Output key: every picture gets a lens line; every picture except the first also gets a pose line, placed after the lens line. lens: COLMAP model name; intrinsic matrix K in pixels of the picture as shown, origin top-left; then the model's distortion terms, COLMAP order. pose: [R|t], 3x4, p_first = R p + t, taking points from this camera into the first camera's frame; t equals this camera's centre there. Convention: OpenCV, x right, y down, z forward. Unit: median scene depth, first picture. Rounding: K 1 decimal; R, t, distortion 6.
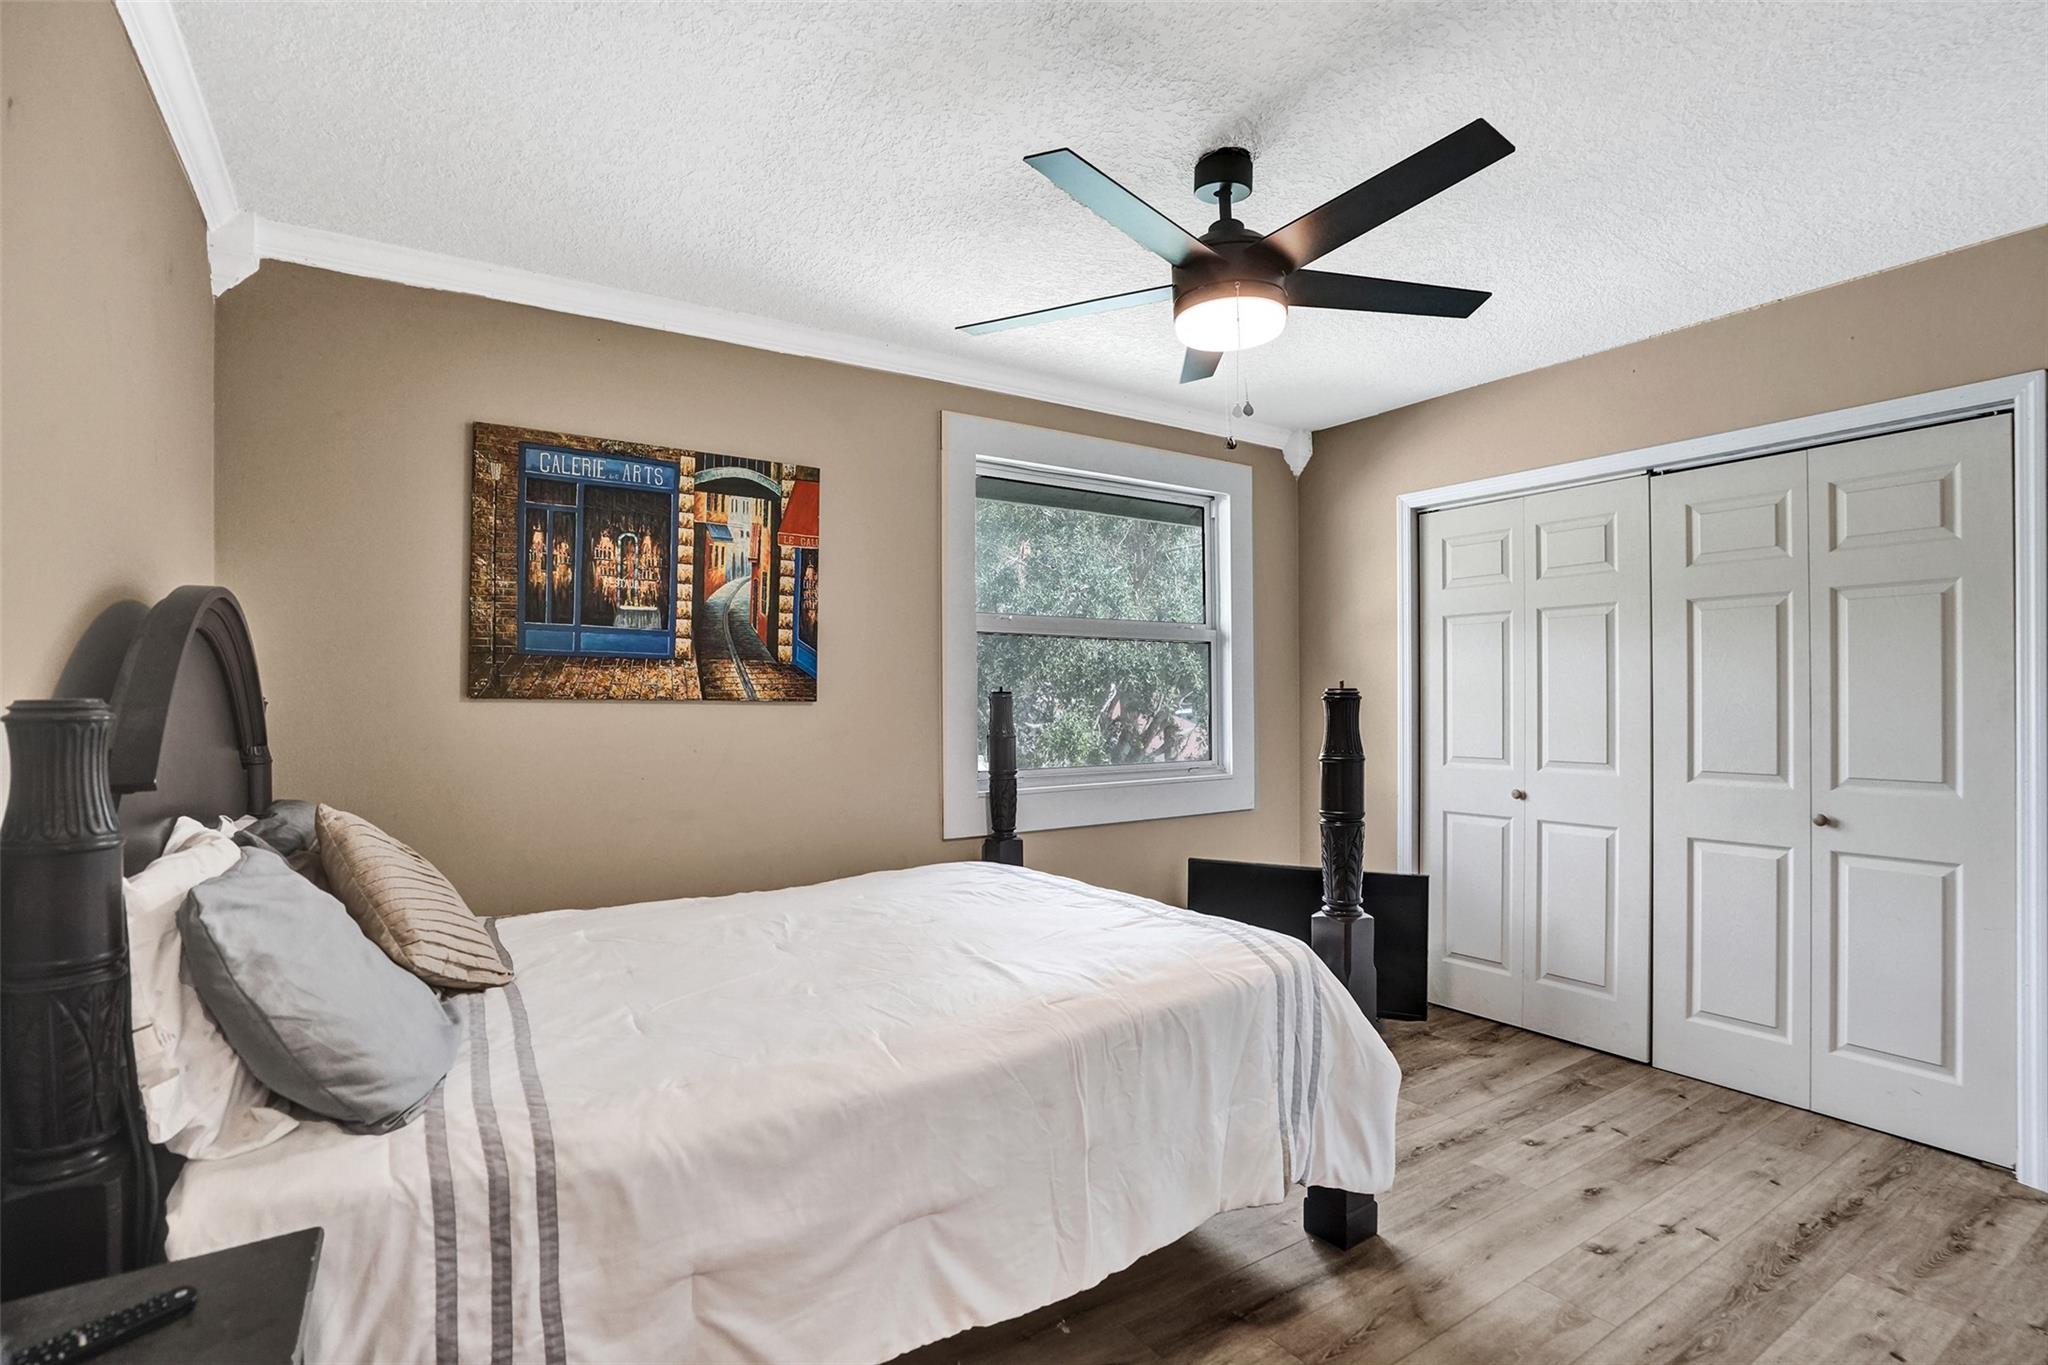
lens RADIAL K [[1015.2, 0, 1024.7], [0, 1015.2, 692.9], [0, 0, 1]] dist [-0.064977, 0.024298]
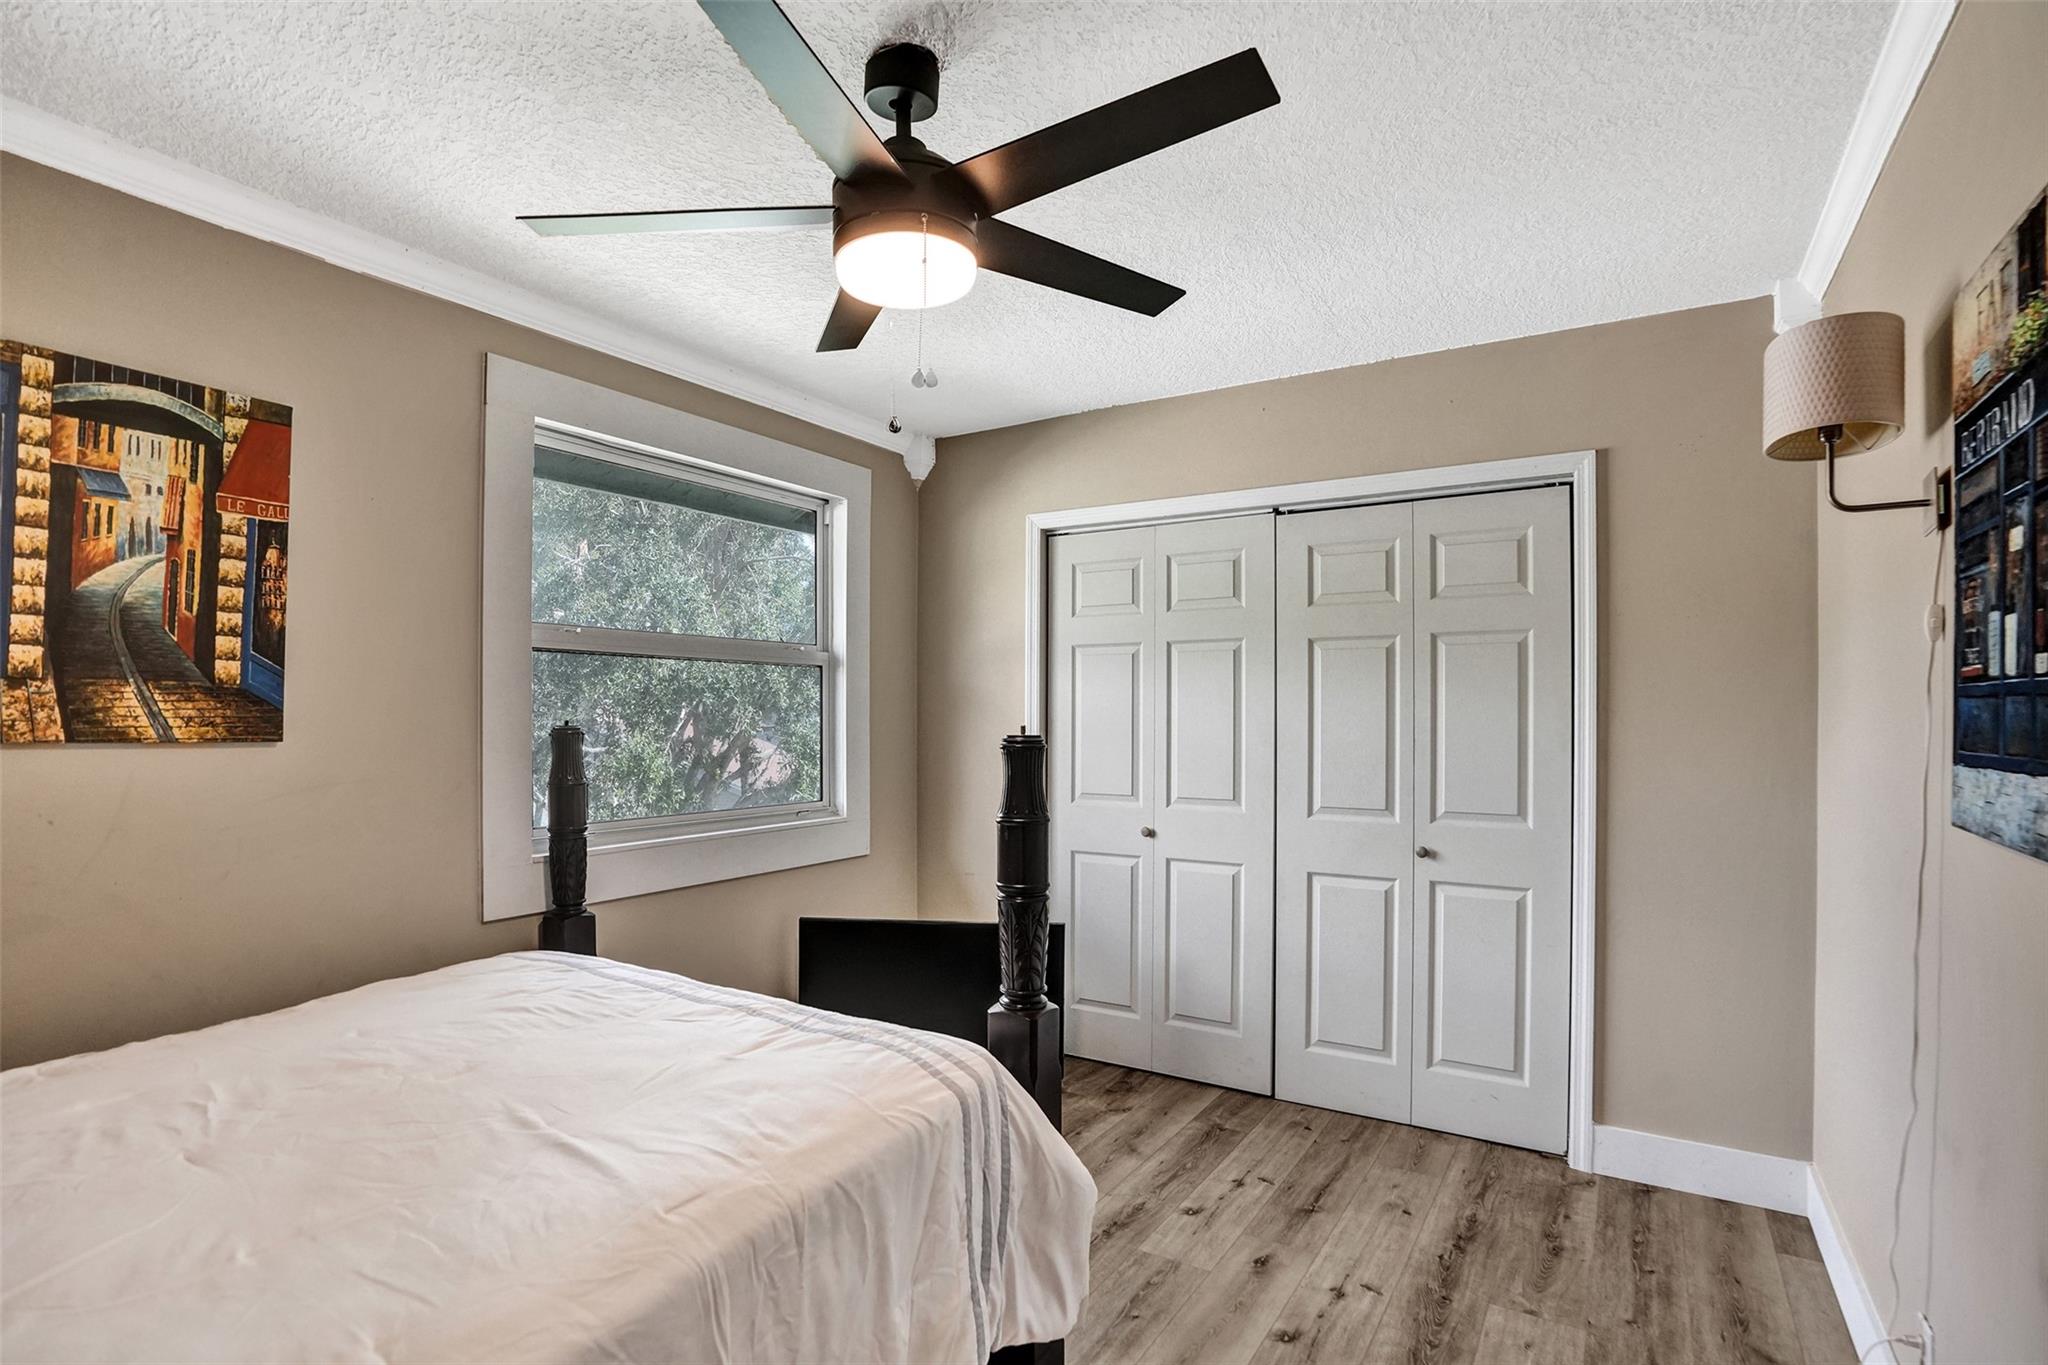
lens RADIAL K [[1015.2, 0, 1041.6], [0, 1015.2, 709.6], [0, 0, 1]] dist [-0.064977, 0.024298]
pose [[0.906605, 0.008186, 0.421900, -0.020434], [-0.008699, 0.999962, -0.000710, -0.019845], [-0.421890, -0.003027, 0.906642, 0.189434]]
